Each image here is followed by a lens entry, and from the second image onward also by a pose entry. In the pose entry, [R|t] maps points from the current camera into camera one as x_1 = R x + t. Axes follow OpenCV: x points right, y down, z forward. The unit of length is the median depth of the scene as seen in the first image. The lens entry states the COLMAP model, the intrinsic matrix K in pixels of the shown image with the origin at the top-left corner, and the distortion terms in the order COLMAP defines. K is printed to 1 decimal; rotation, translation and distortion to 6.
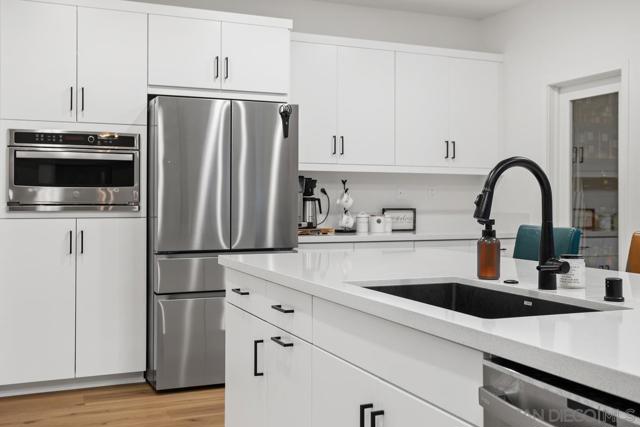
lens RADIAL K [[691.7, 0, 314.5], [0, 691.7, 196.2], [0, 0, 1]] dist [0.012832, 0.000000]
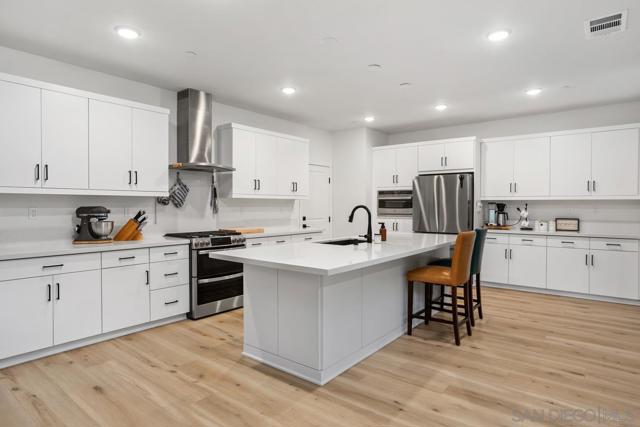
lens RADIAL K [[368.1, 0, 325.3], [0, 368.1, 208.7], [0, 0, 1]] dist [0.000712, 0.001306]
pose [[0.501242, 0.004612, -0.865295, 0.835509], [0.004360, 0.999960, 0.007855, -0.024188], [0.865296, -0.007710, 0.501201, -0.060183]]
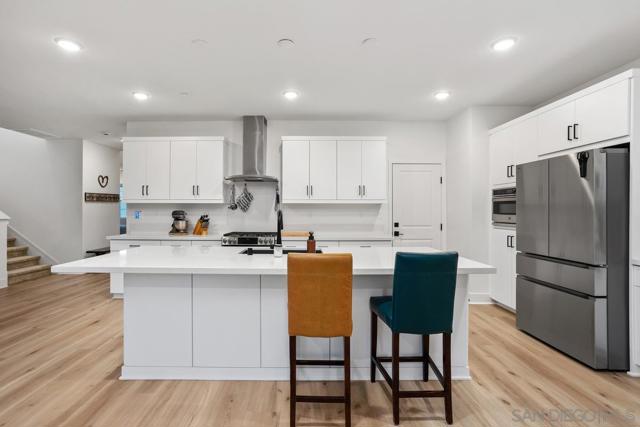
lens RADIAL K [[316.6, 0, 321.7], [0, 316.6, 213.0], [0, 0, 1]] dist [-0.023534, 0.004914]
pose [[-0.371751, 0.000439, -0.928332, 0.675749], [0.000024, 1.000000, 0.000463, -0.016957], [0.928332, 0.000150, -0.371751, 0.786059]]
